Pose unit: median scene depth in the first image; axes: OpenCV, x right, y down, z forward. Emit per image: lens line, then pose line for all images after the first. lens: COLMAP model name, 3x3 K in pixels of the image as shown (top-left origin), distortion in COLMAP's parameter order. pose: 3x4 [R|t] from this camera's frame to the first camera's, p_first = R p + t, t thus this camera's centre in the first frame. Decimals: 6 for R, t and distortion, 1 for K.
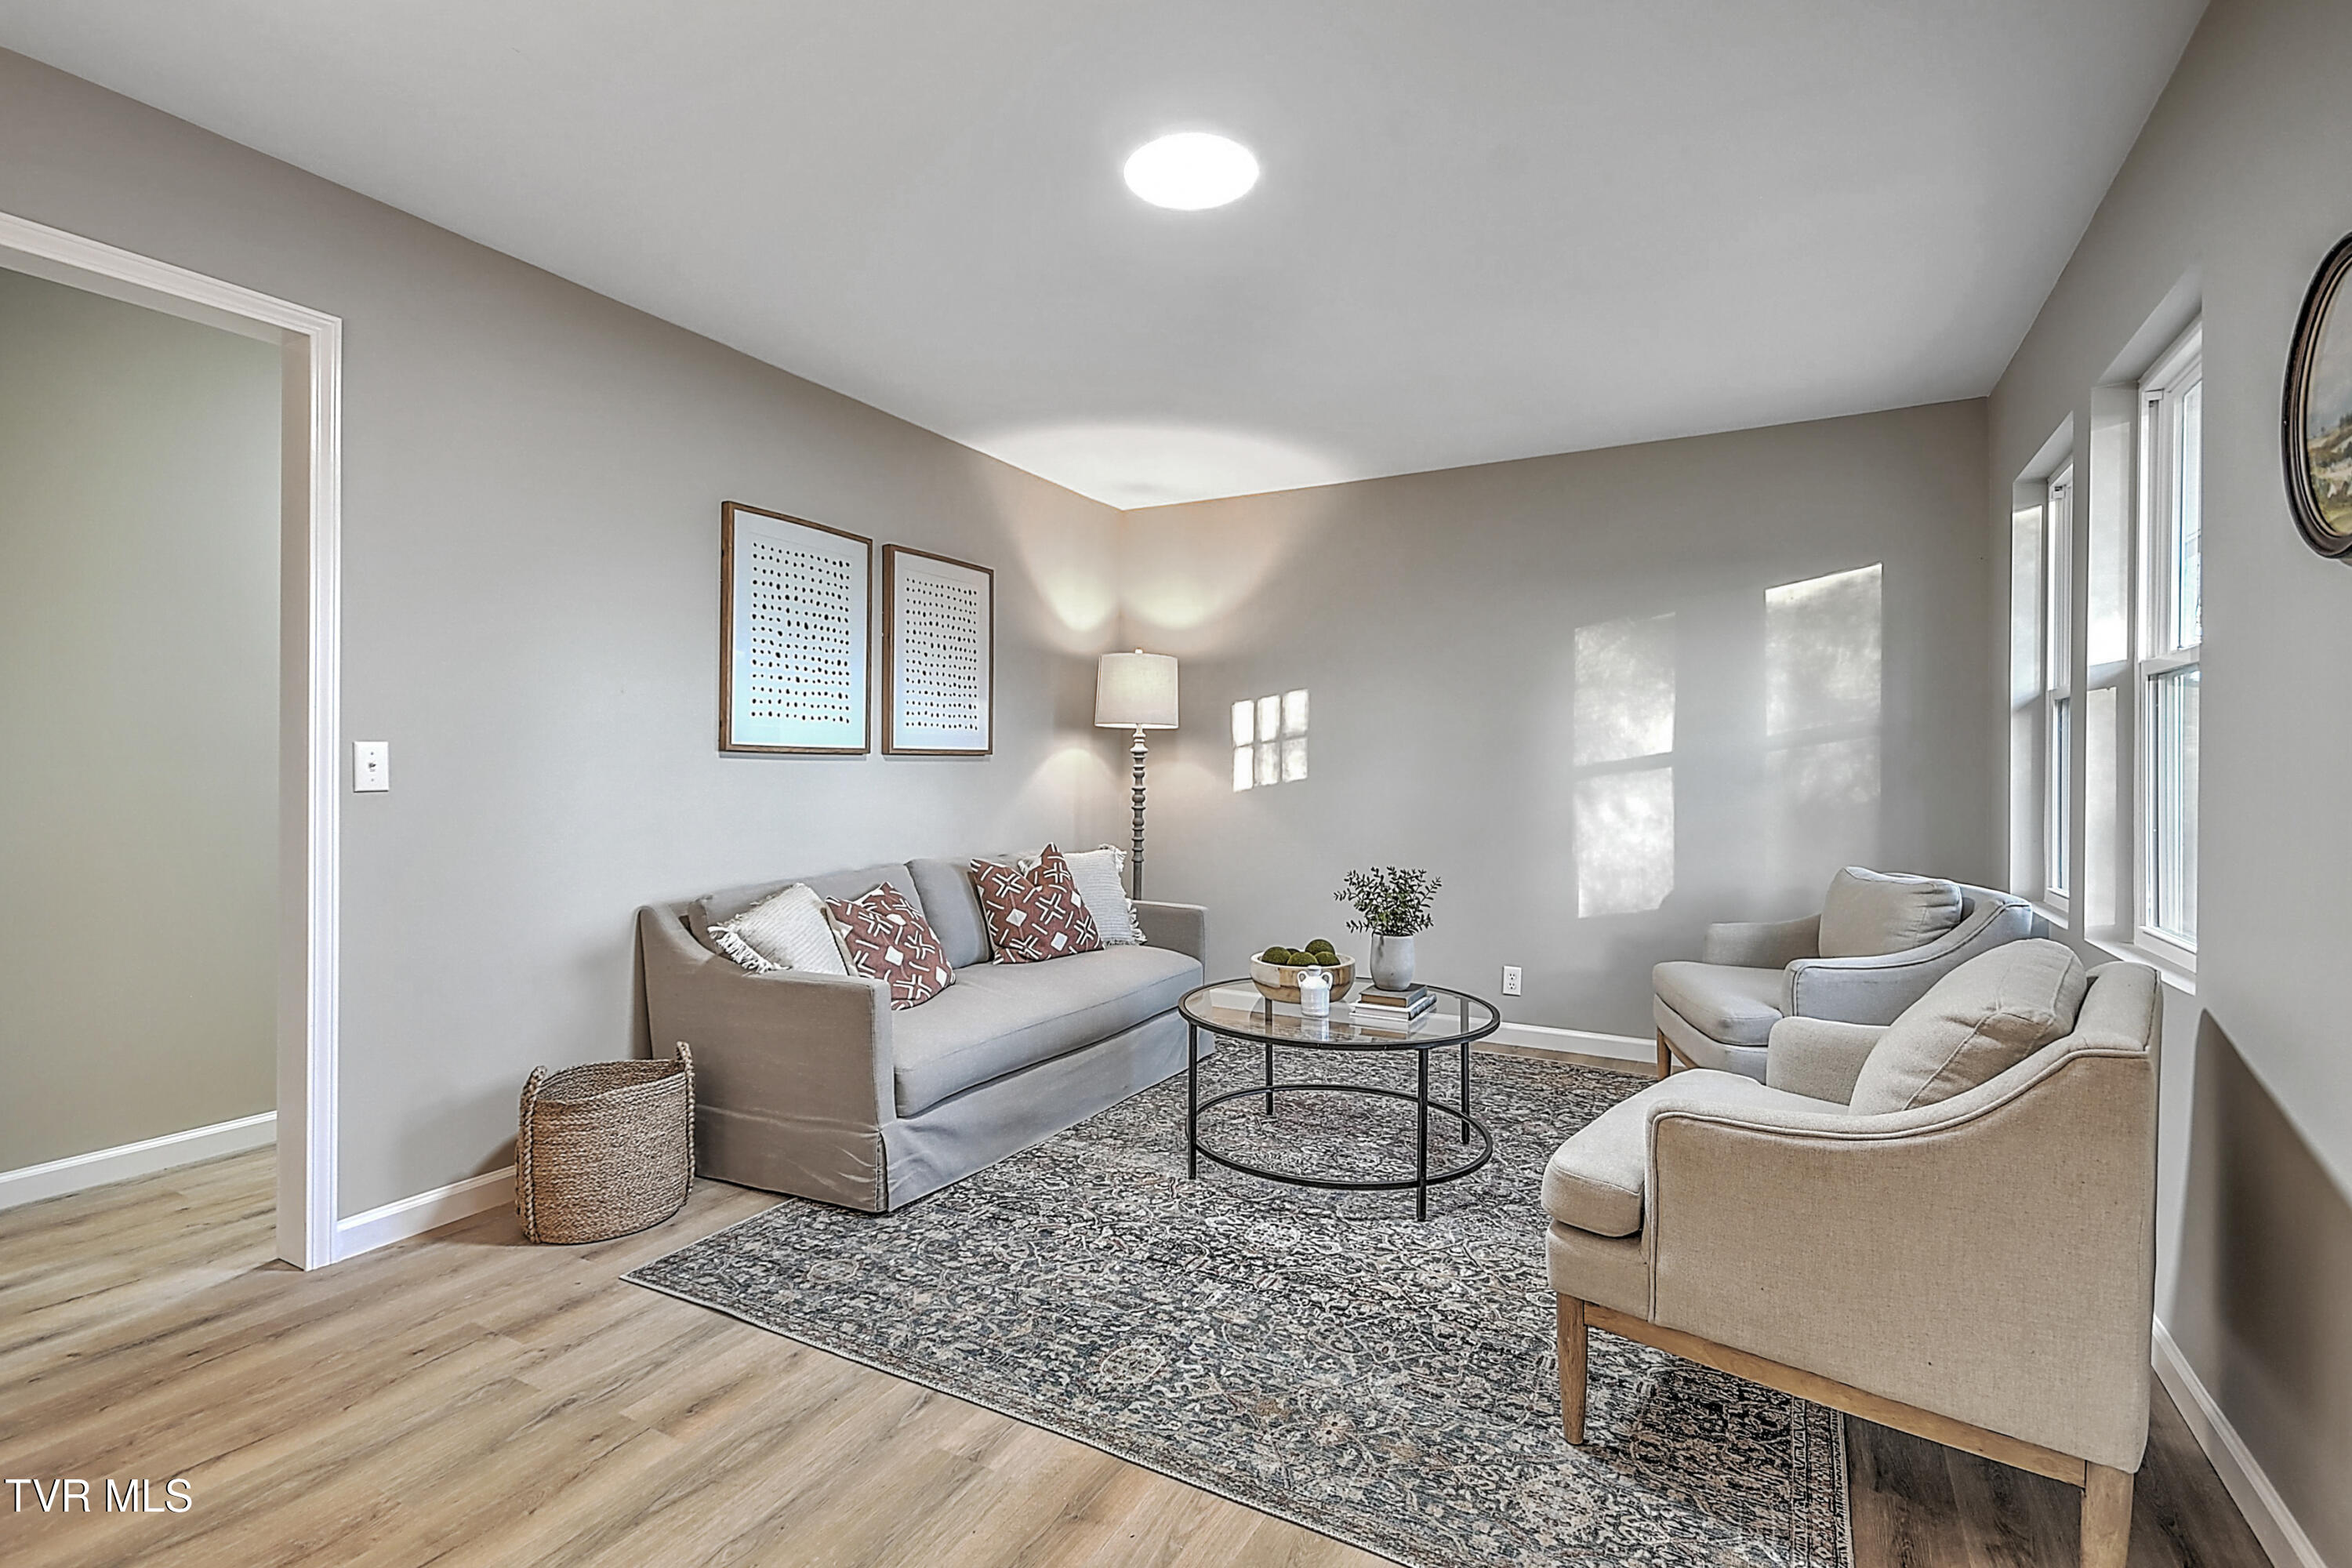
lens RADIAL K [[1098.8, 0, 1157.6], [0, 1098.8, 775.6], [0, 0, 1]] dist [0.001376, 0.000584]
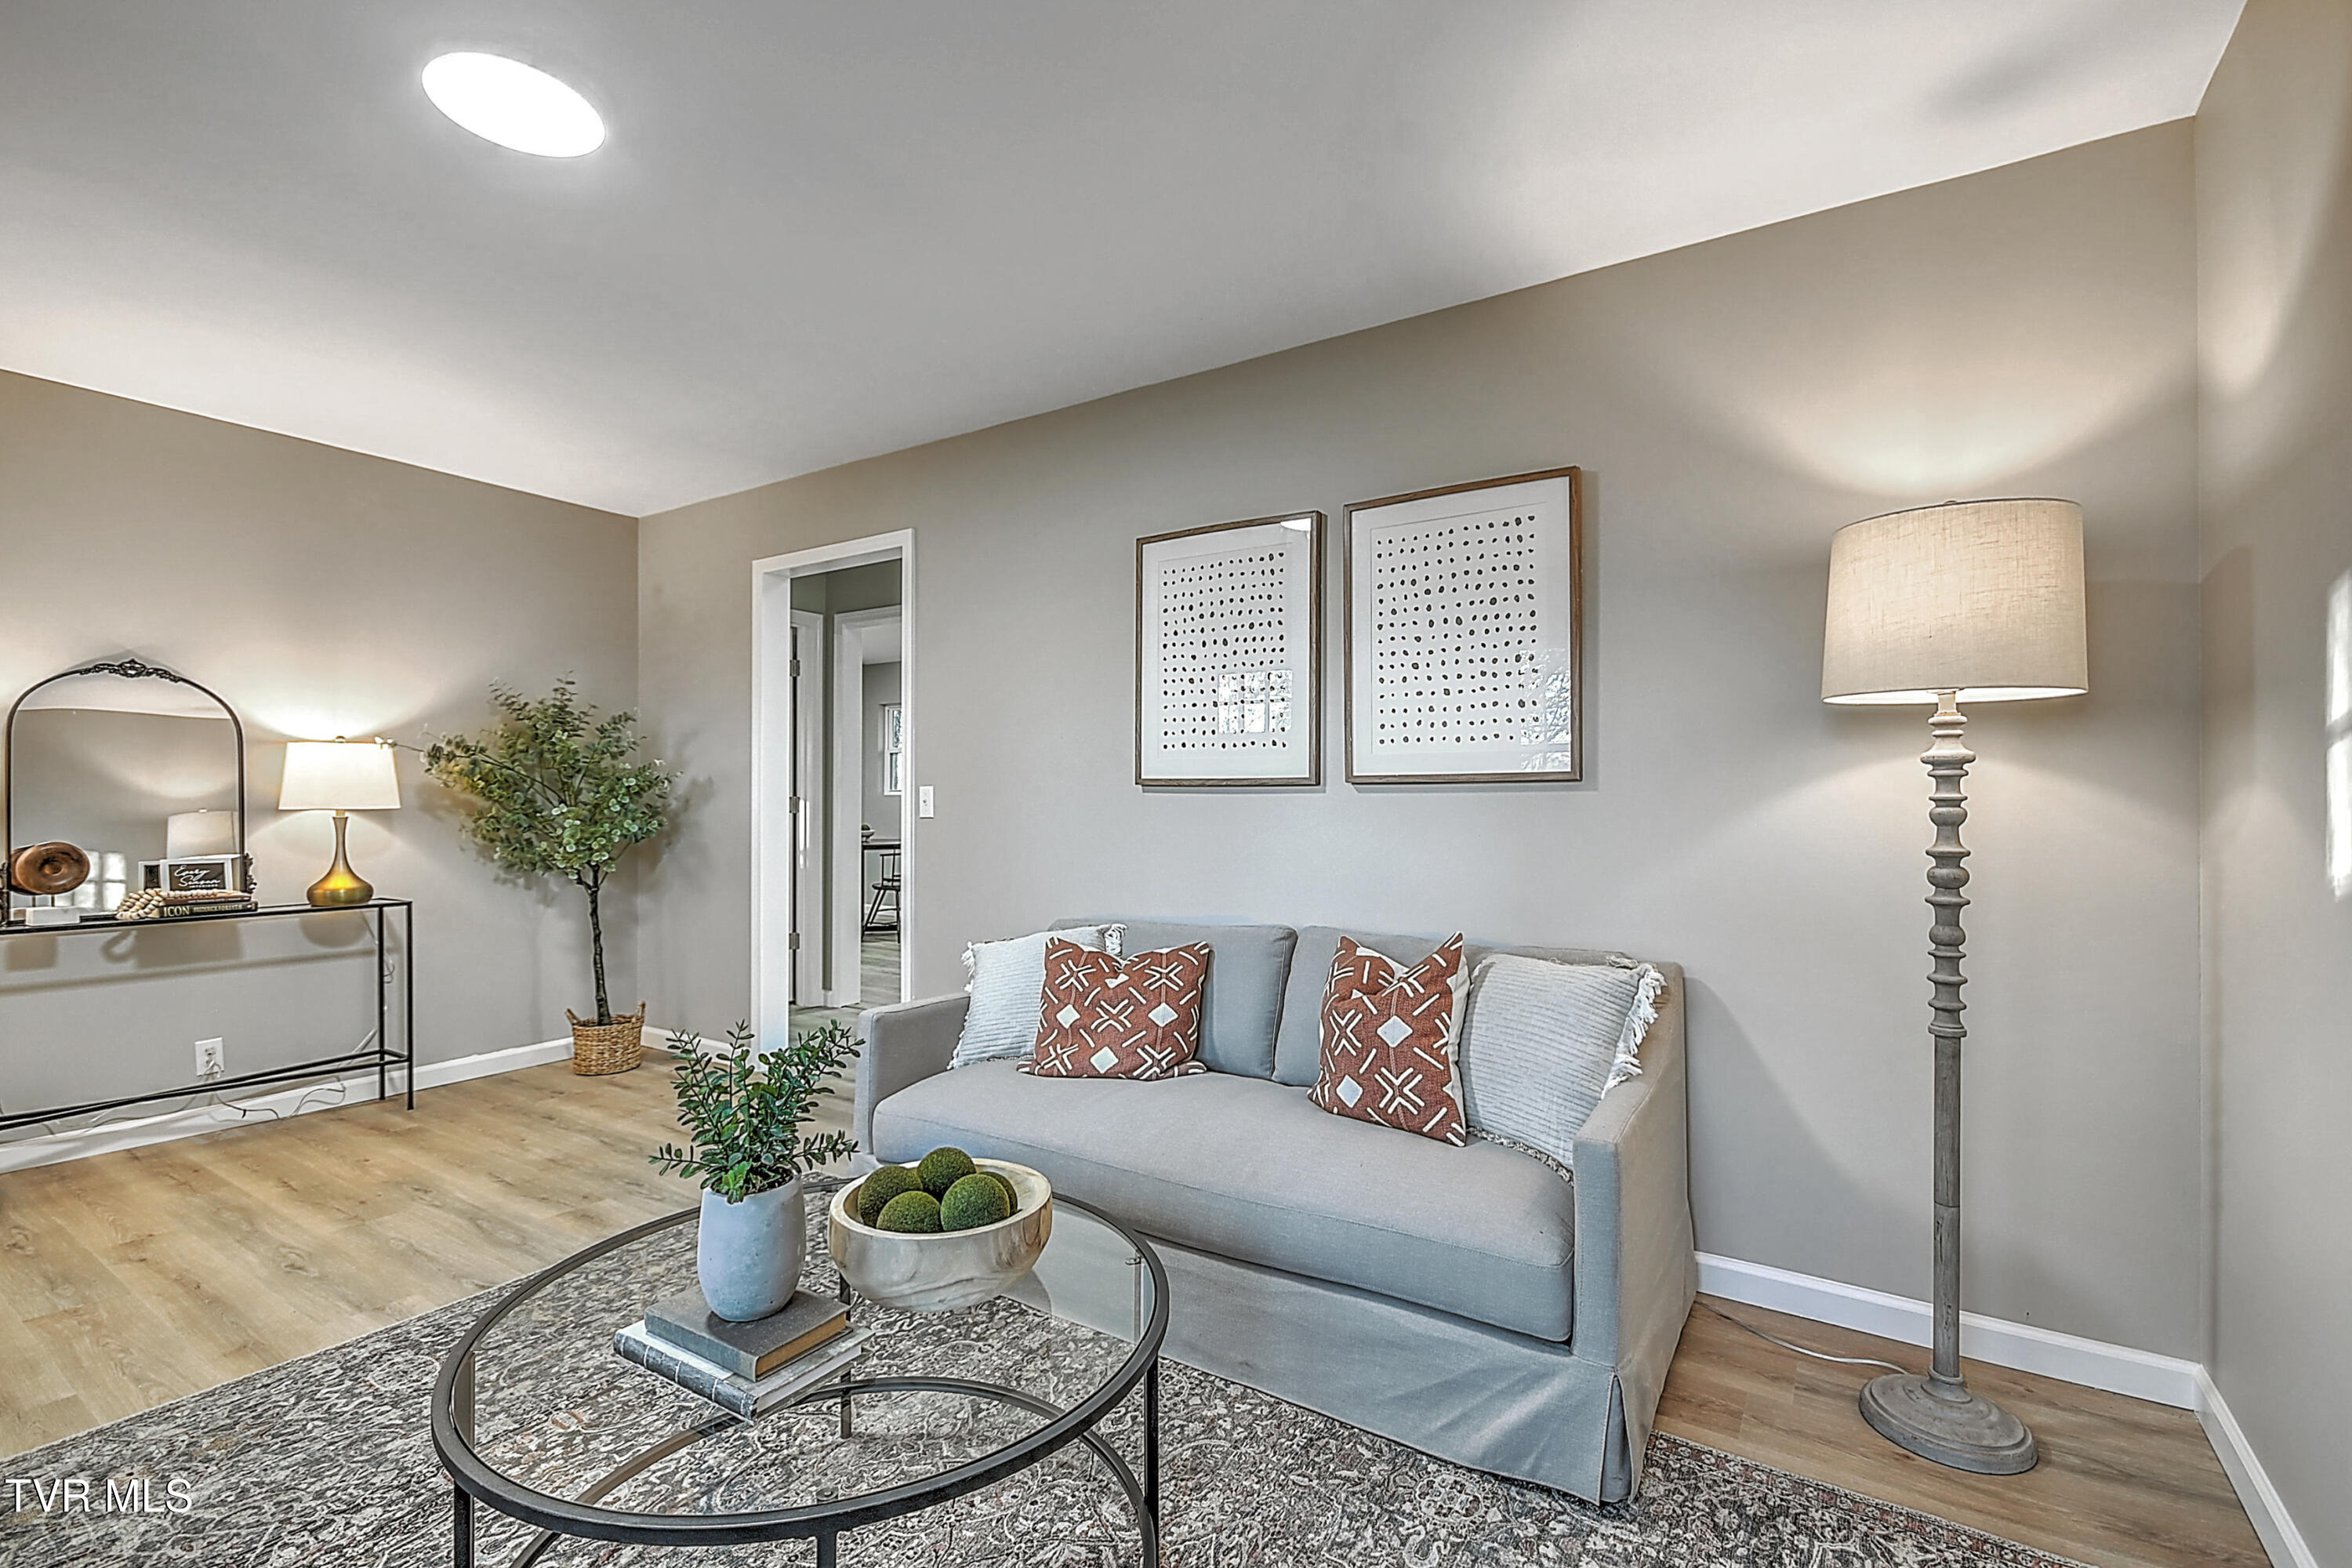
lens RADIAL K [[1049.2, 0, 1165.8], [0, 1049.2, 792.8], [0, 0, 1]] dist [0.011533, -0.004767]
pose [[-0.076778, -0.013581, -0.996956, 0.629006], [-0.009256, 0.999874, -0.012908, -0.003790], [0.997005, 0.008237, -0.076894, 1.215998]]
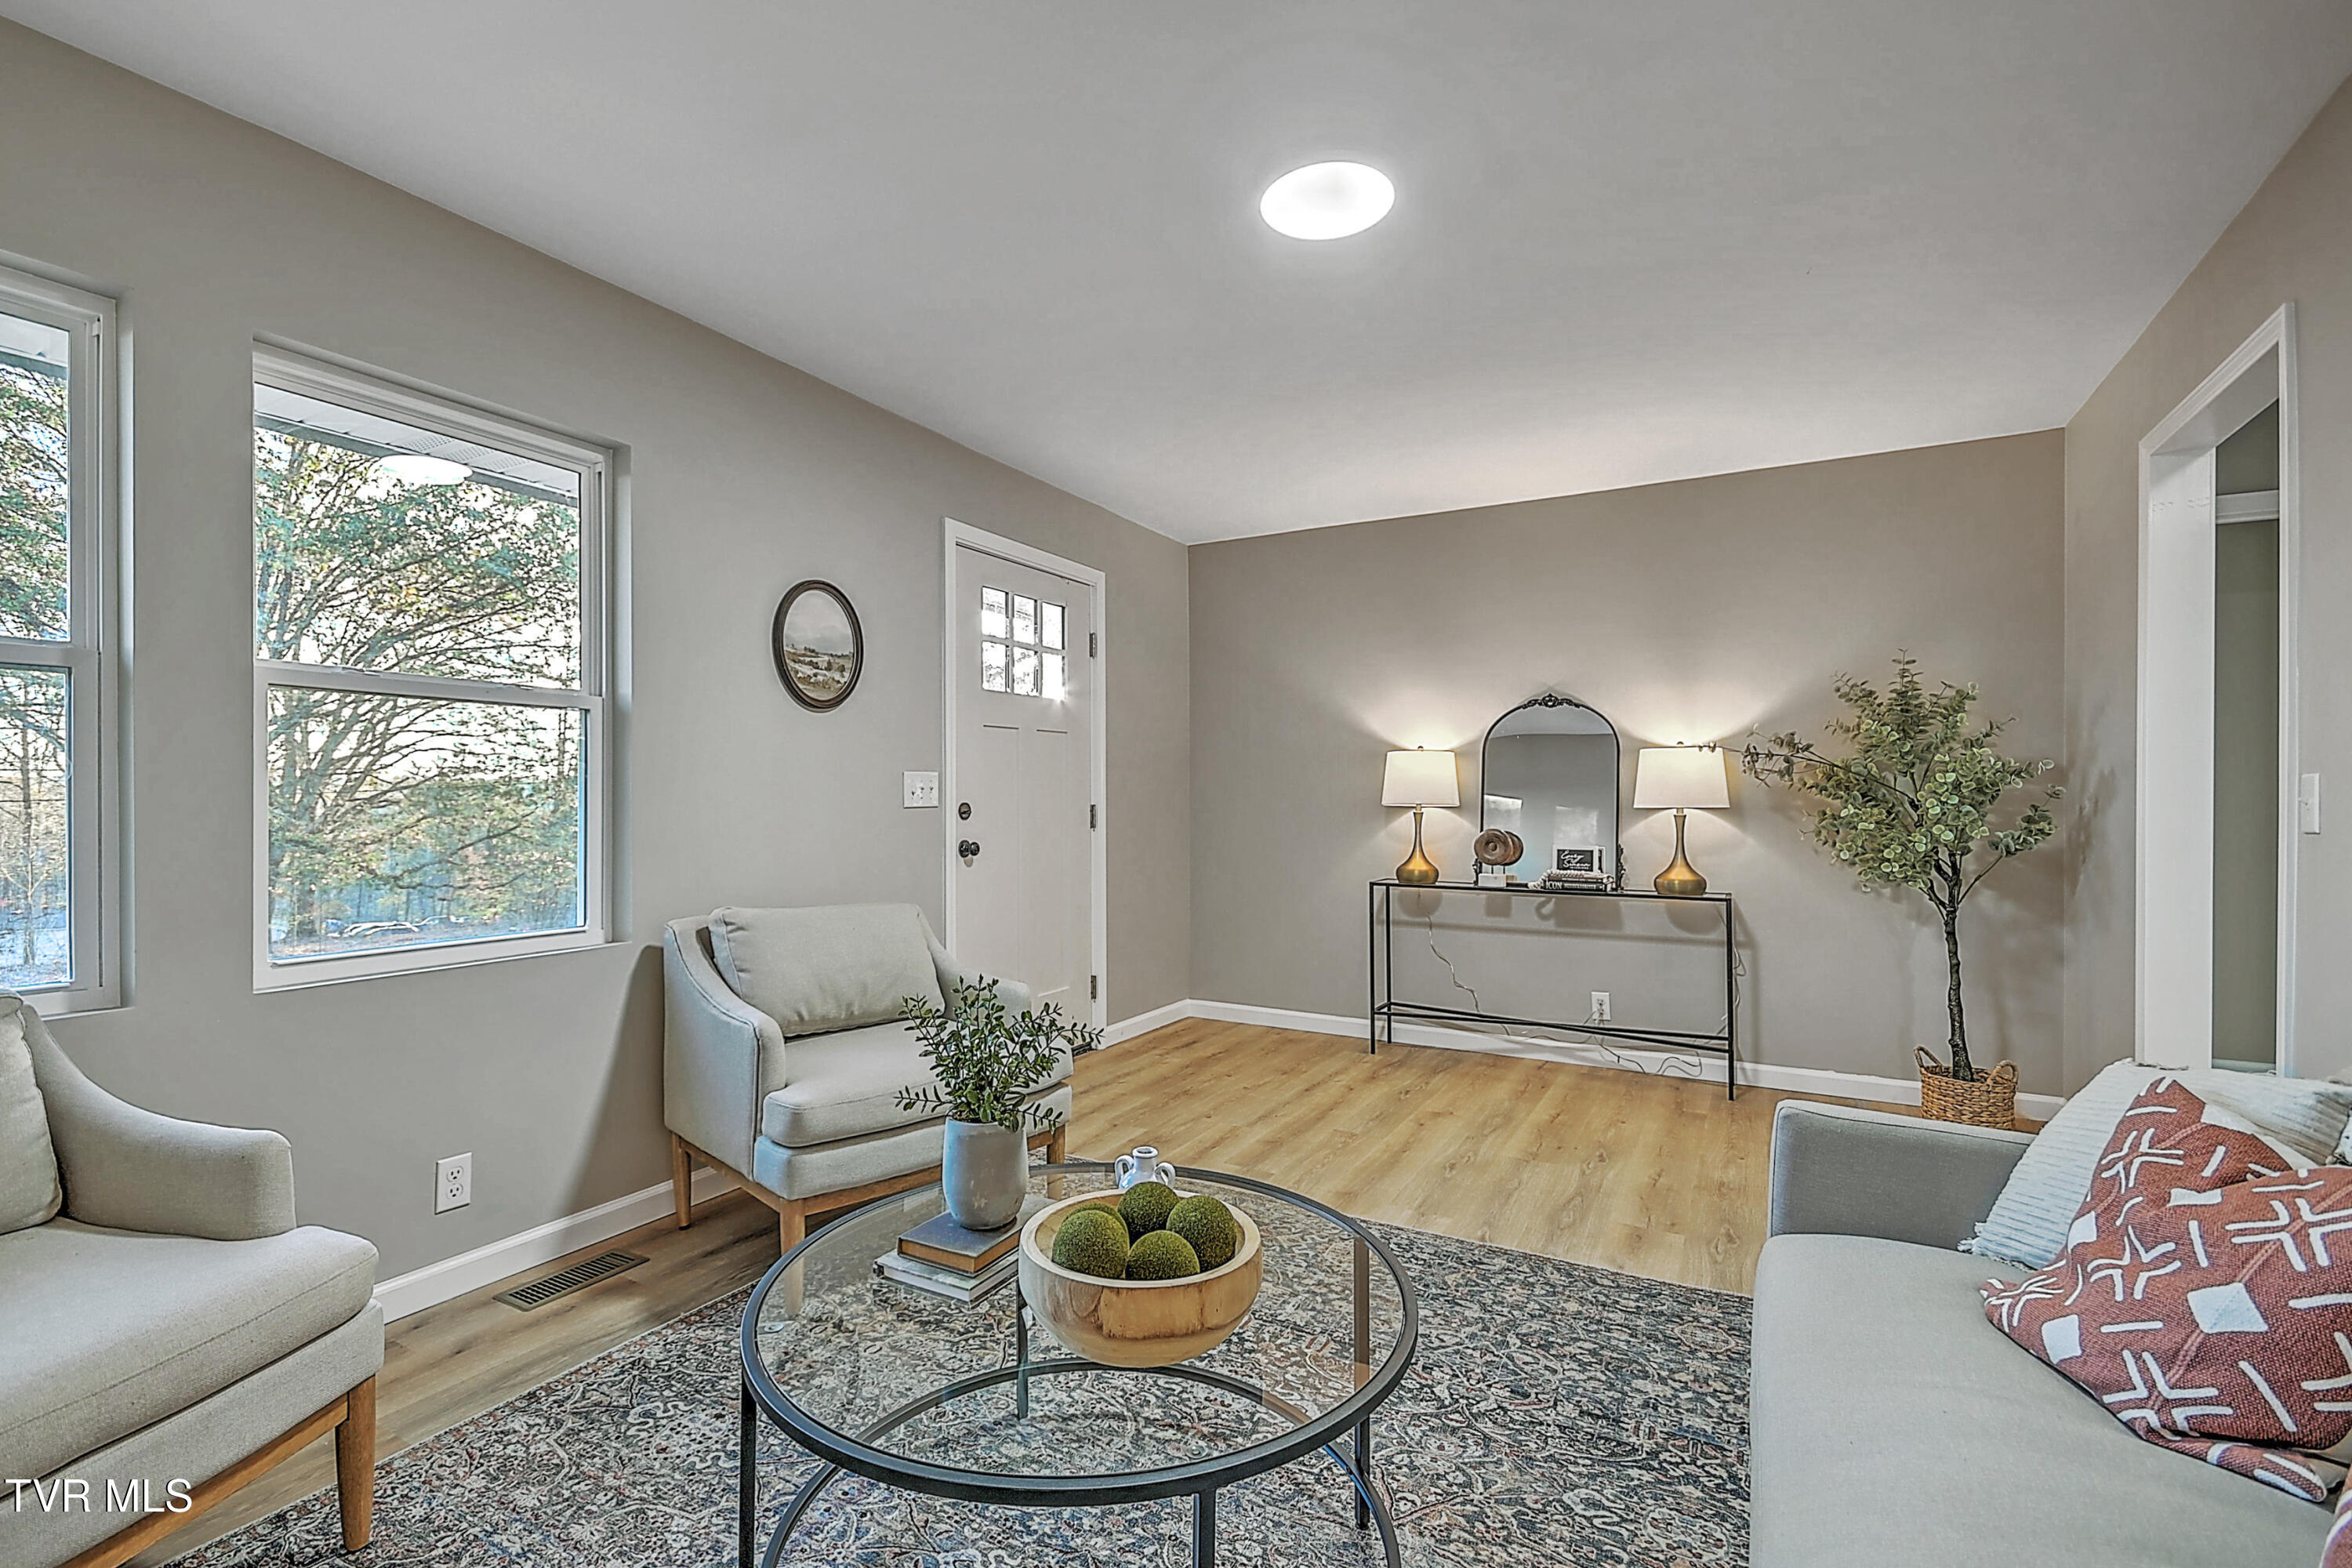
lens RADIAL K [[1030.4, 0, 1143.2], [0, 1030.4, 797.8], [0, 0, 1]] dist [0.012147, -0.010161]
pose [[-0.999690, -0.009091, 0.023177, 0.133096], [-0.008933, 0.999936, 0.006905, -0.008205], [-0.023238, 0.006696, -0.999708, 1.511476]]
